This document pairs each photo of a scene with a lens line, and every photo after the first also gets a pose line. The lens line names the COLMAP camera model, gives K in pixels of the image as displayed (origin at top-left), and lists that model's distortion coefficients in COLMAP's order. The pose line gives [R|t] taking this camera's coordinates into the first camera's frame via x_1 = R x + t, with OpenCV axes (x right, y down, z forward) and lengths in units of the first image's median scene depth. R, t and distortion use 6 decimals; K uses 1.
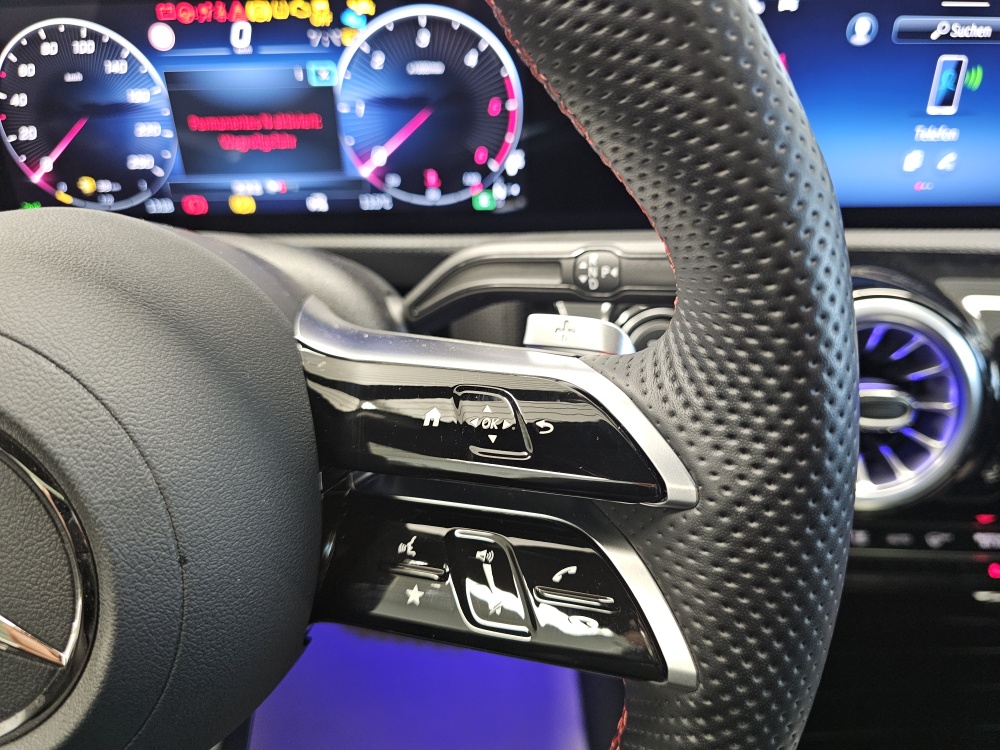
lens RADIAL K [[726.0, 0, 512.0], [0, 726.0, 366.7], [0, 0, 1]] dist [-0.036508, 0.000477]
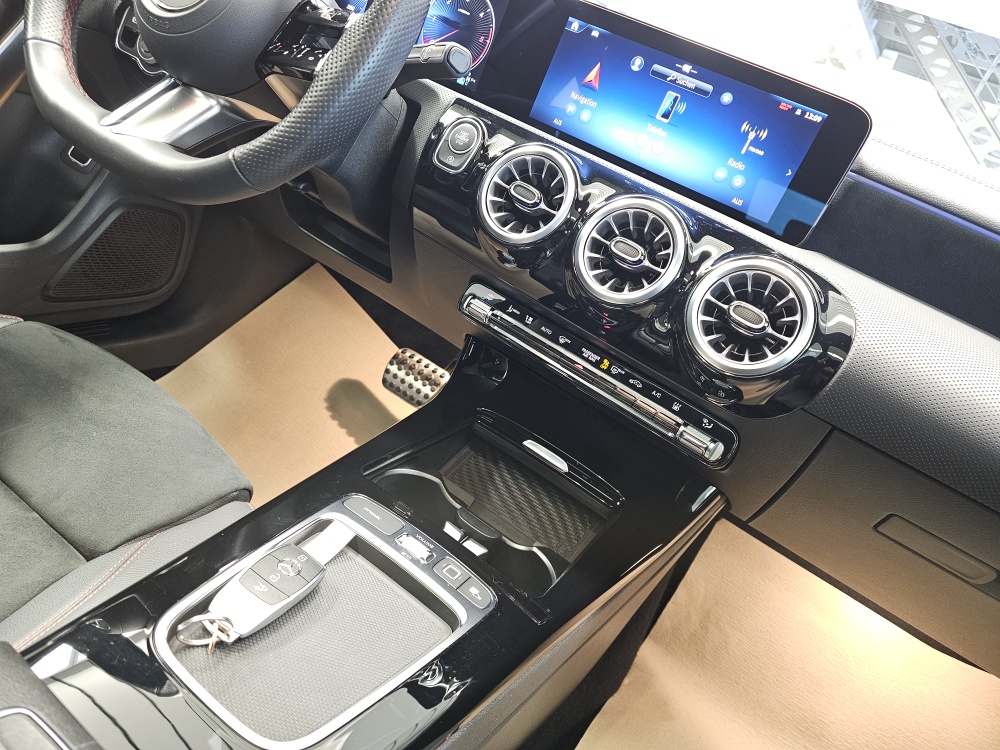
lens RADIAL K [[683.5, 0, 501.1], [0, 683.5, 371.1], [0, 0, 1]] dist [0.056512, -0.063363]
pose [[0.797786, 0.504885, -0.329588, 1.251537], [-0.562289, 0.820320, -0.104433, 0.665762], [0.217641, 0.268639, 0.938331, -0.692047]]
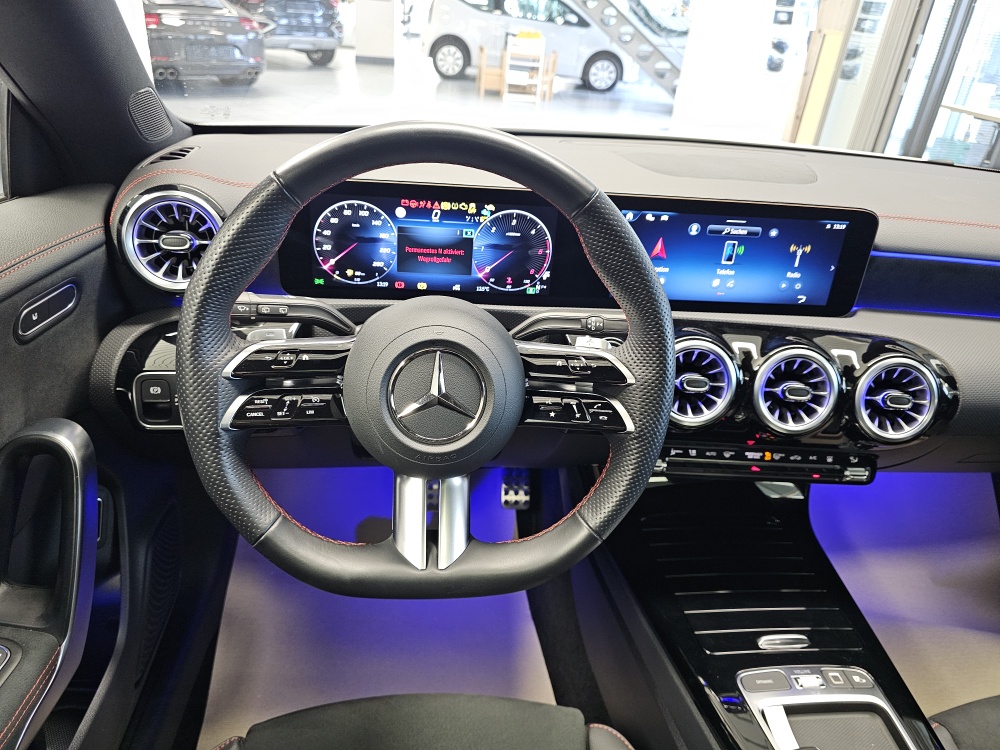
lens RADIAL K [[683.5, 0, 501.1], [0, 683.5, 371.1], [0, 0, 1]] dist [0.056512, -0.063363]
pose [[0.991464, 0.039918, 0.124116, -0.418052], [-0.031905, 0.997317, -0.065889, 0.176091], [-0.126413, 0.061367, 0.990078, -1.165081]]
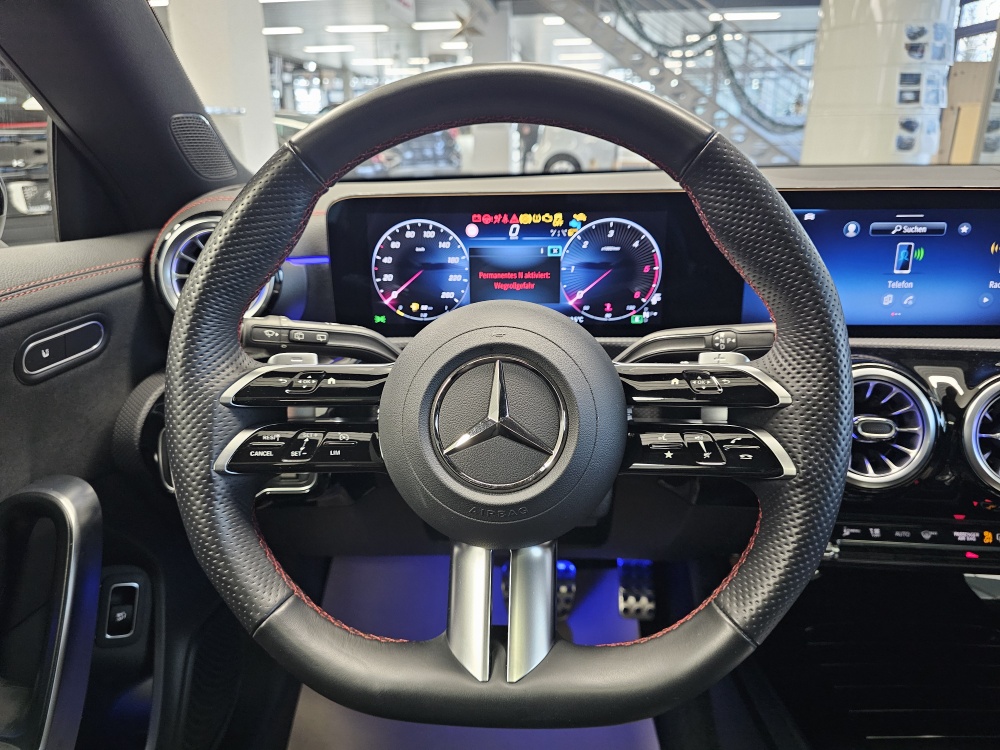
lens RADIAL K [[689.4, 0, 499.5], [0, 689.4, 374.5], [0, 0, 1]] dist [0.040096, -0.052892]
pose [[0.998192, 0.020672, -0.056437, -0.301533], [-0.032262, 0.976535, -0.212929, 0.297994], [0.050711, 0.214364, 0.975436, -0.697390]]
